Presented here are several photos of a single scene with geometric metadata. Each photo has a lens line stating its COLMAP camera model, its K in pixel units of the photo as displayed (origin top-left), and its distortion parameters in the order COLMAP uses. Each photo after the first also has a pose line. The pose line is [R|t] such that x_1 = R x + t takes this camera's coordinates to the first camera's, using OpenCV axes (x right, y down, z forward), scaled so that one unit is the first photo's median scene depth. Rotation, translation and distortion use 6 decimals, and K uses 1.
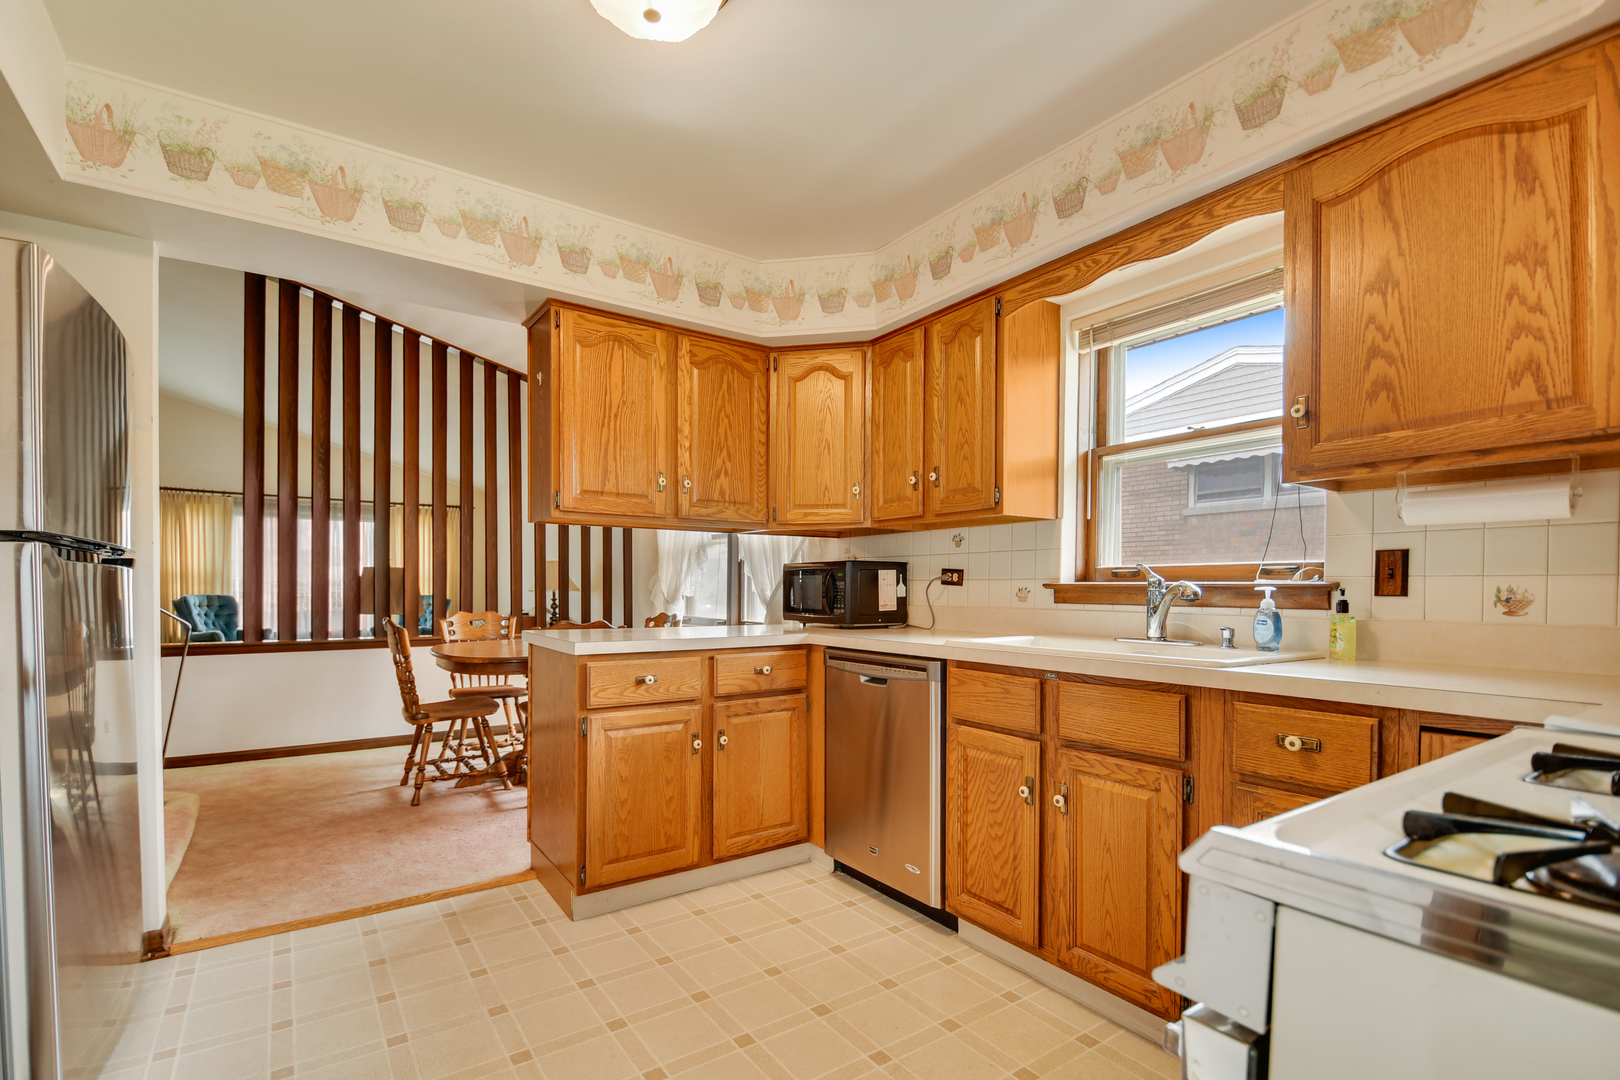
lens RADIAL K [[748.7, 0, 807.0], [0, 748.7, 602.6], [0, 0, 1]] dist [0.024217, -0.025293]
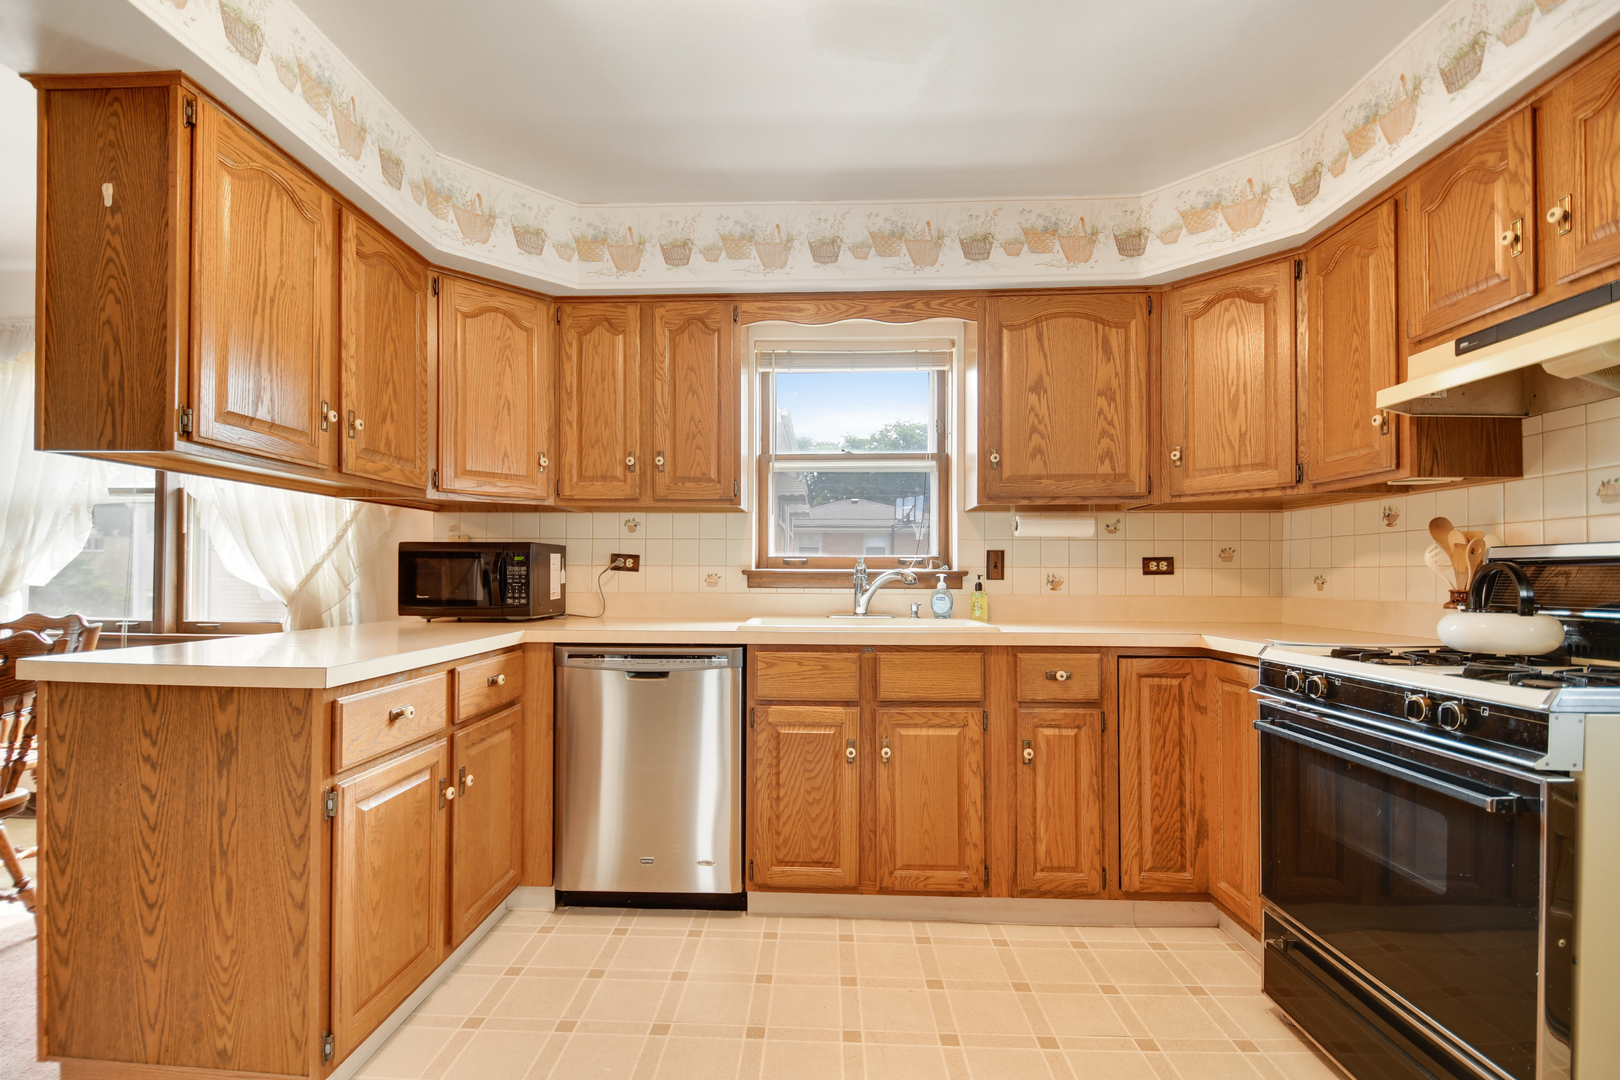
lens RADIAL K [[715.0, 0, 807.2], [0, 715.0, 564.0], [0, 0, 1]] dist [0.014395, -0.021355]
pose [[0.594758, 0.008731, 0.803857, -0.547577], [0.014236, 0.999670, -0.021390, -0.012197], [-0.803779, 0.024166, 0.594438, 0.342596]]
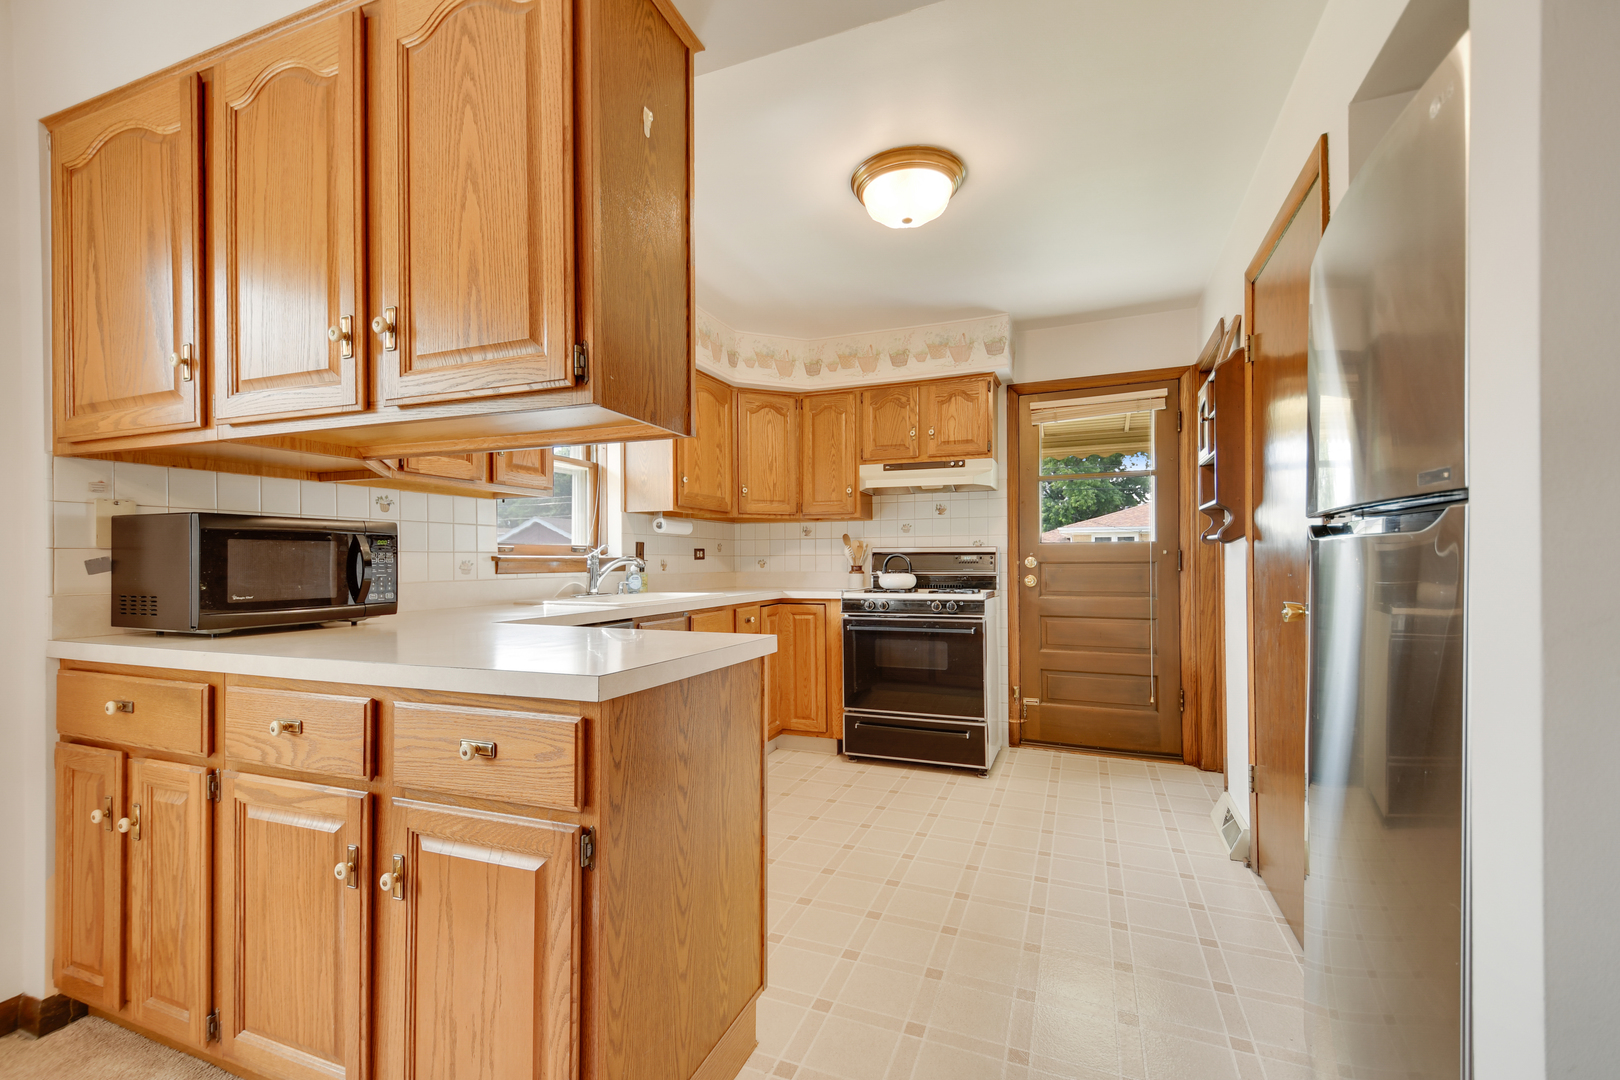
lens RADIAL K [[678.1, 0, 804.6], [0, 678.1, 559.9], [0, 0, 1]] dist [0.042572, 0.000072]
pose [[-0.549790, -0.003011, 0.835298, -0.904151], [0.016110, 0.999769, 0.014208, -0.032243], [-0.835148, 0.021268, -0.549614, 1.363118]]
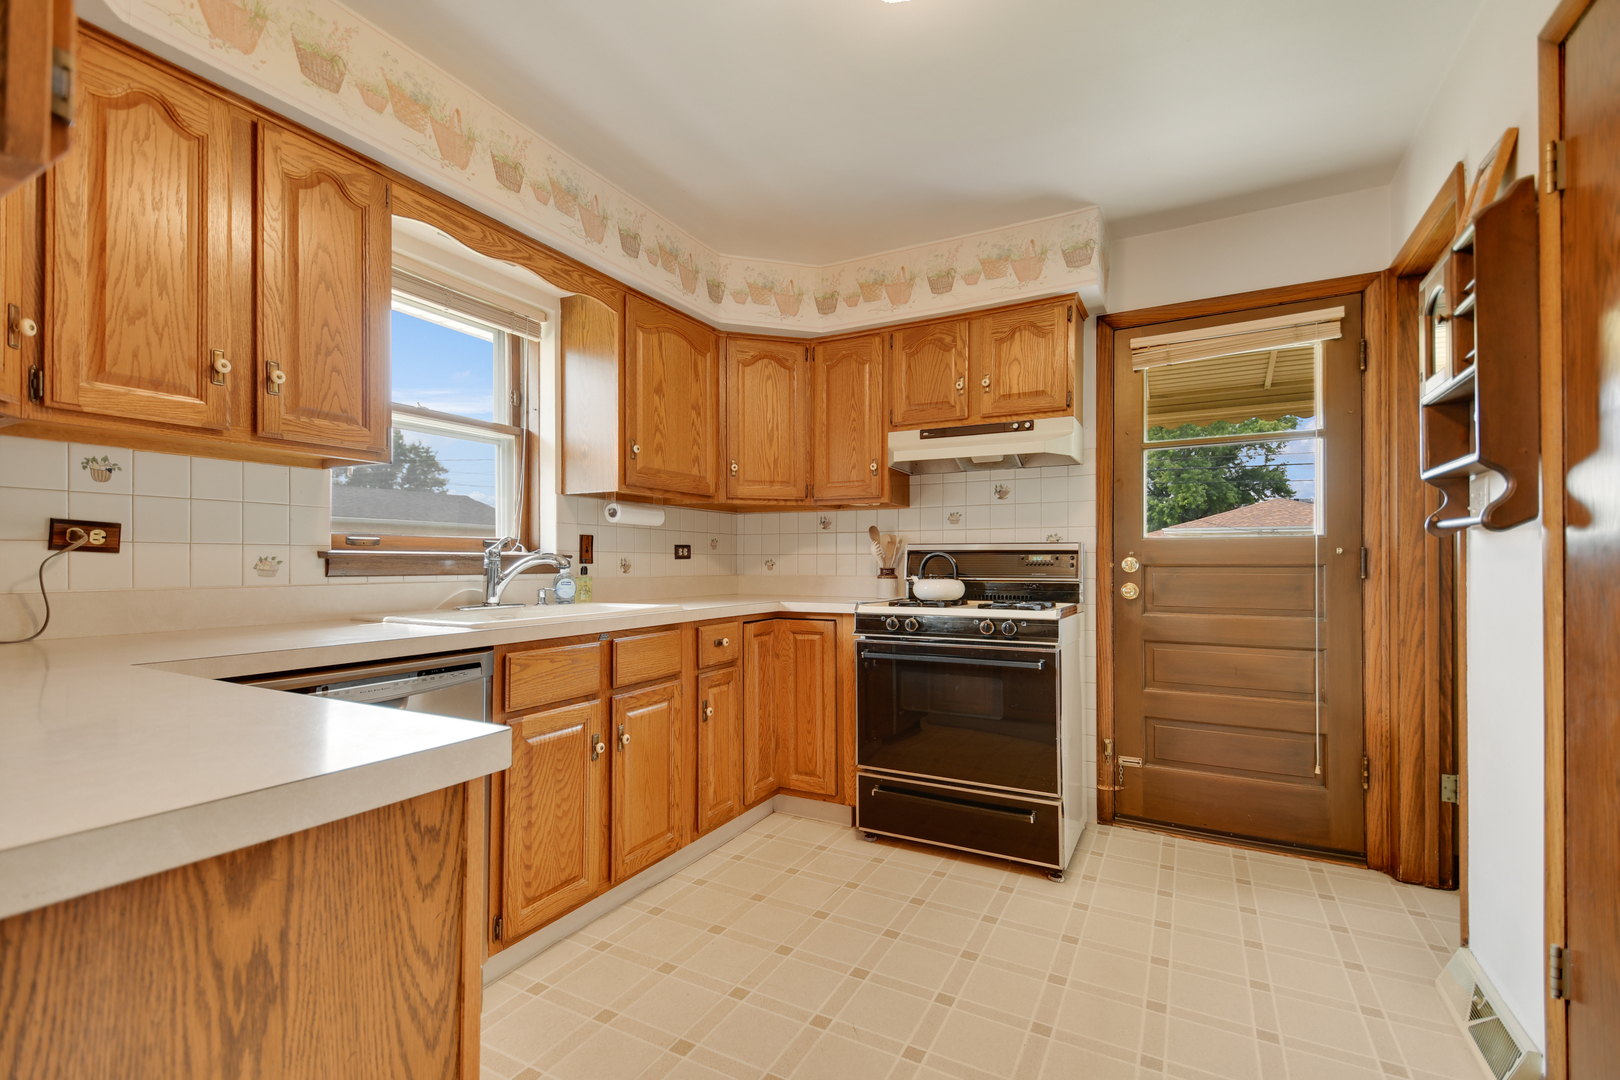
lens RADIAL K [[703.4, 0, 801.8], [0, 703.4, 560.1], [0, 0, 1]] dist [0.037428, -0.019558]
pose [[-0.450705, -0.003747, 0.892665, -0.644735], [0.012224, 0.999872, 0.010369, -0.021331], [-0.892589, 0.015585, -0.450601, 1.032850]]
